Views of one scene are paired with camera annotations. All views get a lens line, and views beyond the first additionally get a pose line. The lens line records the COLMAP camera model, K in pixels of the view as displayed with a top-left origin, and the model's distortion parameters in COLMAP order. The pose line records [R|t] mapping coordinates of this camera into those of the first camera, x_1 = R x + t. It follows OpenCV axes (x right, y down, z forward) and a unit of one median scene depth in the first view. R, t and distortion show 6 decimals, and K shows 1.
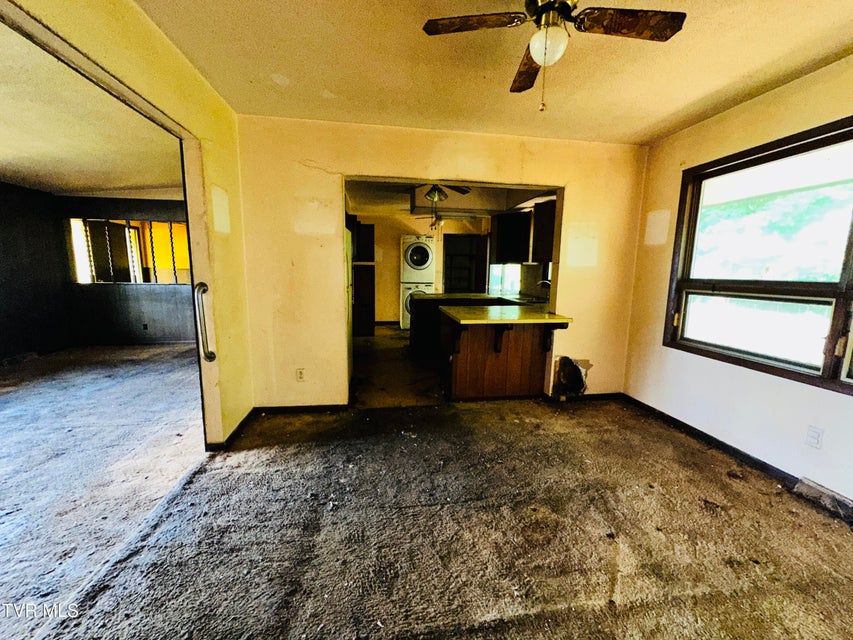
lens RADIAL K [[339.6, 0, 425.4], [0, 339.6, 320.2], [0, 0, 1]] dist [-0.002087, 0.000714]
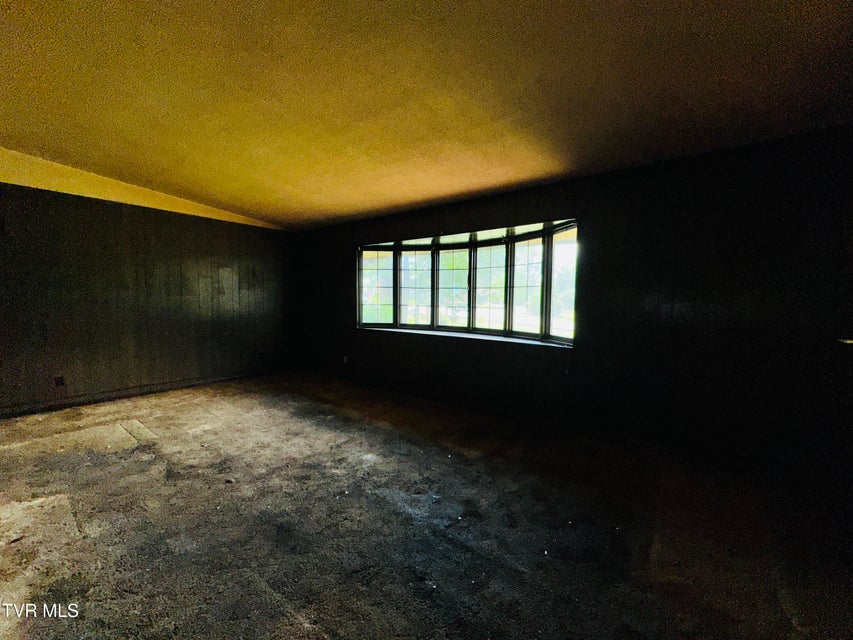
lens RADIAL K [[339.6, 0, 425.4], [0, 339.6, 320.2], [0, 0, 1]] dist [-0.002087, 0.000714]
pose [[-0.720769, 0.024149, -0.692754, -0.924240], [-0.121268, 0.979587, 0.160320, -0.306512], [0.682485, 0.199563, -0.703128, 2.092886]]
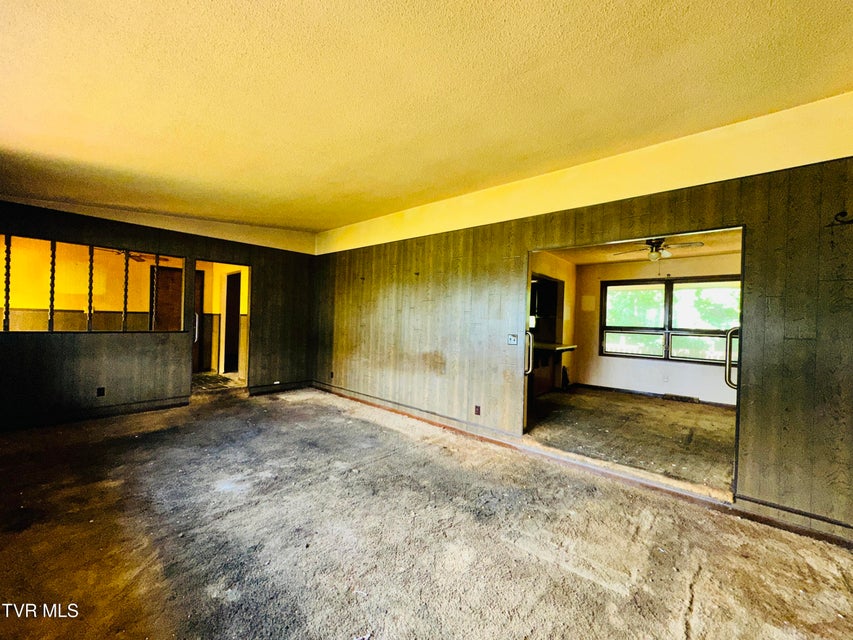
lens RADIAL K [[339.6, 0, 425.4], [0, 339.6, 320.2], [0, 0, 1]] dist [-0.002087, 0.000714]
pose [[0.764660, 0.008568, 0.644377, -1.764338], [0.074294, 0.992073, -0.101353, -0.017187], [-0.640137, 0.125374, 0.757961, 0.013033]]
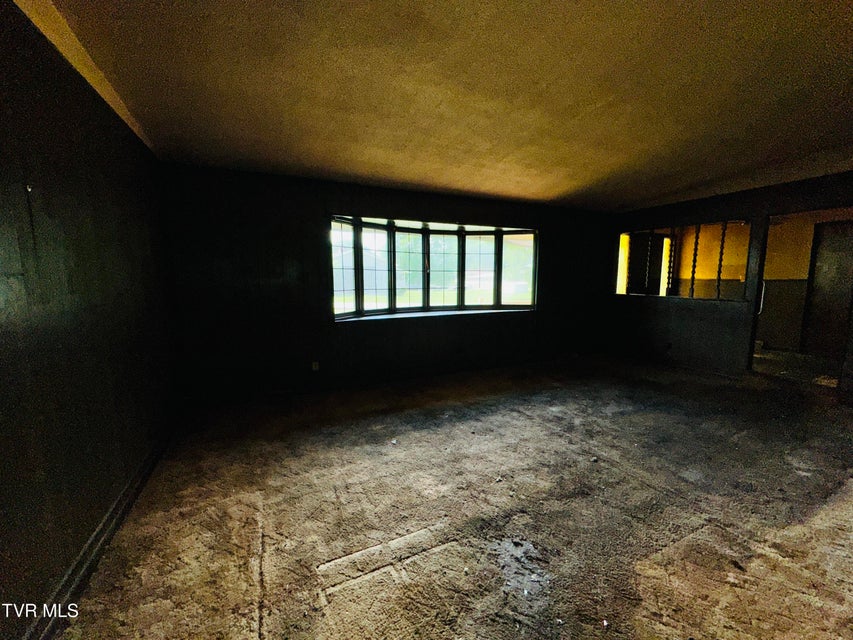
lens RADIAL K [[339.6, 0, 425.4], [0, 339.6, 320.2], [0, 0, 1]] dist [-0.002087, 0.000714]
pose [[0.289159, 0.109455, -0.951003, -0.400148], [-0.134782, 0.988201, 0.072755, -0.058428], [0.947745, 0.107141, 0.300500, 0.284889]]
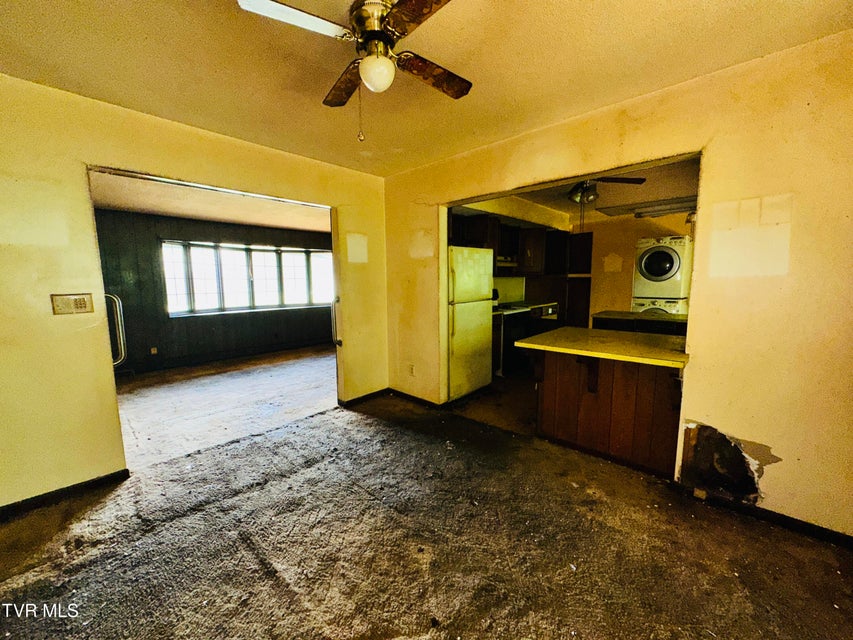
lens RADIAL K [[339.6, 0, 425.4], [0, 339.6, 320.2], [0, 0, 1]] dist [-0.002087, 0.000714]
pose [[0.623729, 0.071696, -0.778345, 0.679057], [-0.097005, 0.995186, 0.013935, -0.048294], [0.775598, 0.066812, 0.627682, 0.269661]]
